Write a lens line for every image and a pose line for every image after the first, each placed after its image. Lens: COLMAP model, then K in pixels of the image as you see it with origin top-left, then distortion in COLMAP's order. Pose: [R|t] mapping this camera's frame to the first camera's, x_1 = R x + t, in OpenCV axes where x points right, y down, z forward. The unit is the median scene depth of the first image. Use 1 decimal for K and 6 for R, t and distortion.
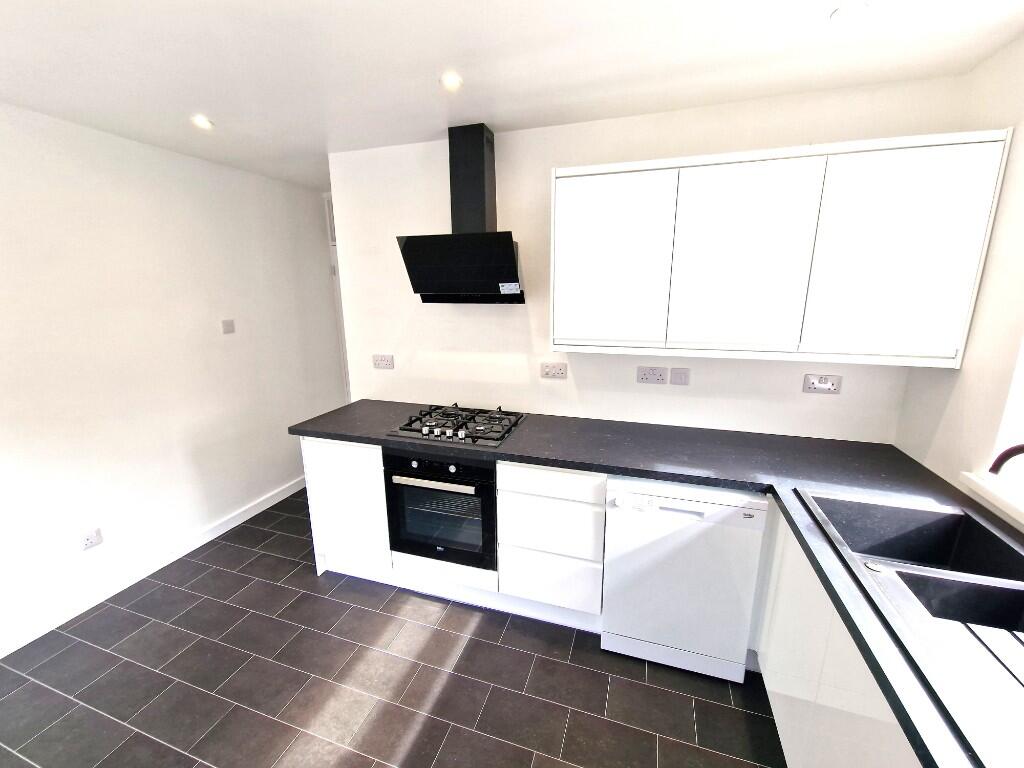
lens RADIAL K [[421.0, 0, 518.1], [0, 421.0, 389.8], [0, 0, 1]] dist [0.003728, -0.003559]
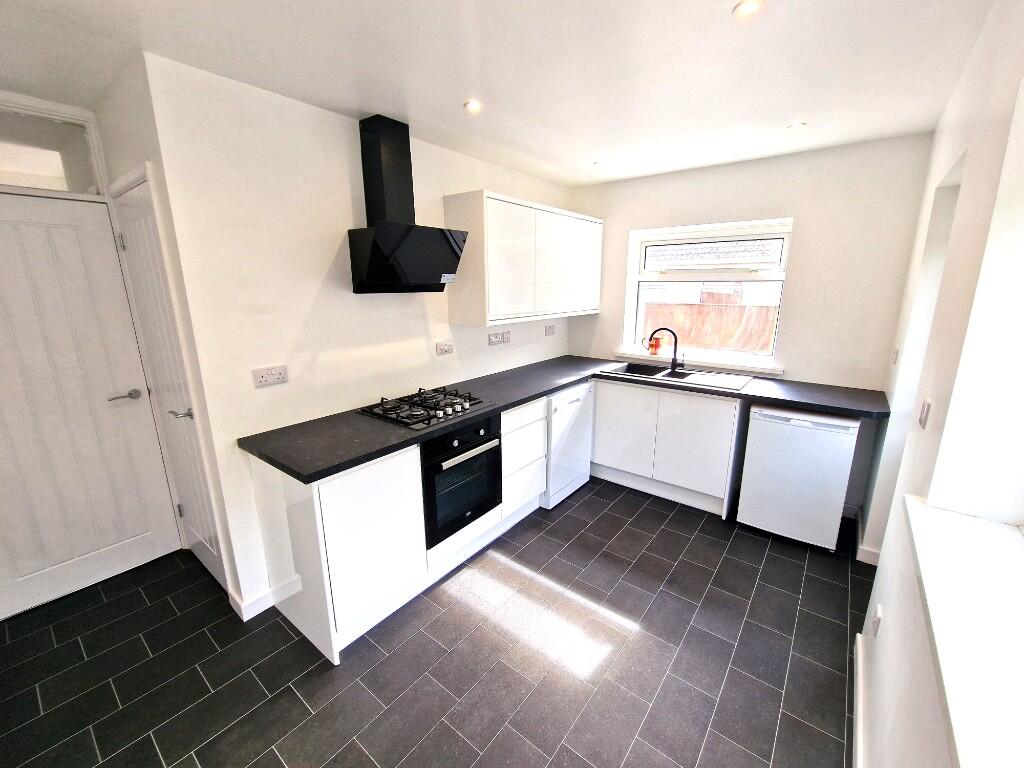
lens RADIAL K [[421.0, 0, 515.8], [0, 421.0, 390.8], [0, 0, 1]] dist [0.003728, -0.003559]
pose [[0.341200, -0.229148, 0.911632, -1.134140], [0.225925, 0.961394, 0.157099, -0.082783], [-0.912437, 0.152358, 0.379798, 0.438822]]
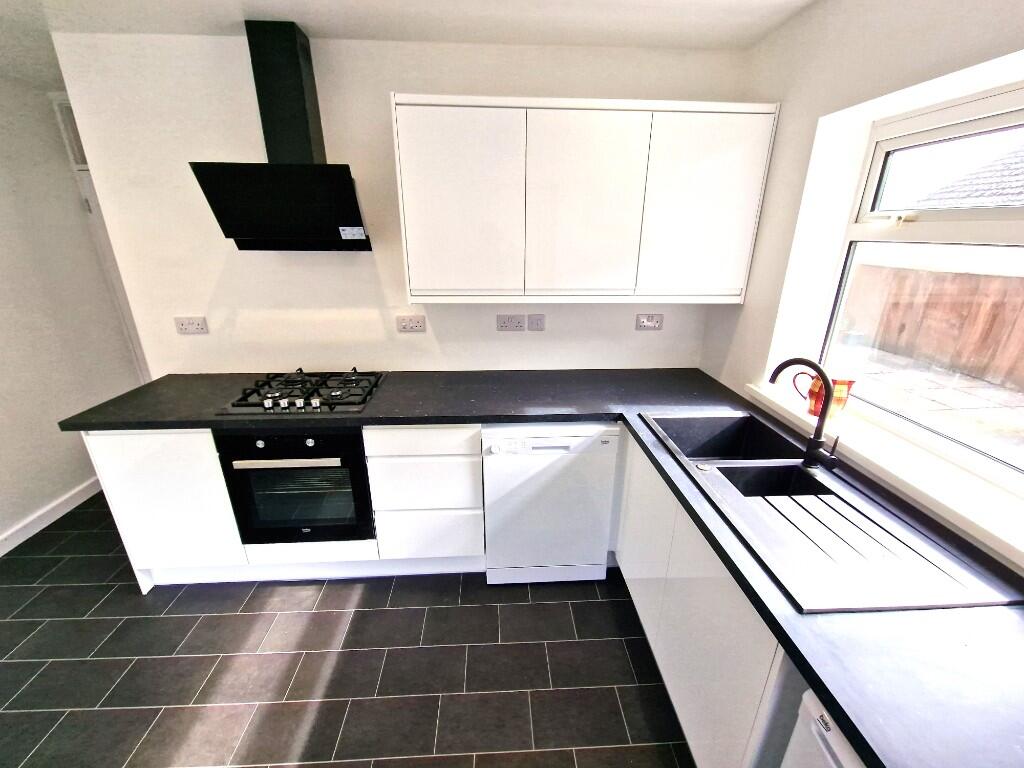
lens RADIAL K [[421.0, 0, 518.0], [0, 421.0, 389.4], [0, 0, 1]] dist [0.003728, -0.003559]
pose [[0.932839, -0.113467, 0.341960, -0.037401], [0.073232, 0.989015, 0.128398, -0.005163], [-0.352773, -0.094732, 0.930901, 0.025121]]
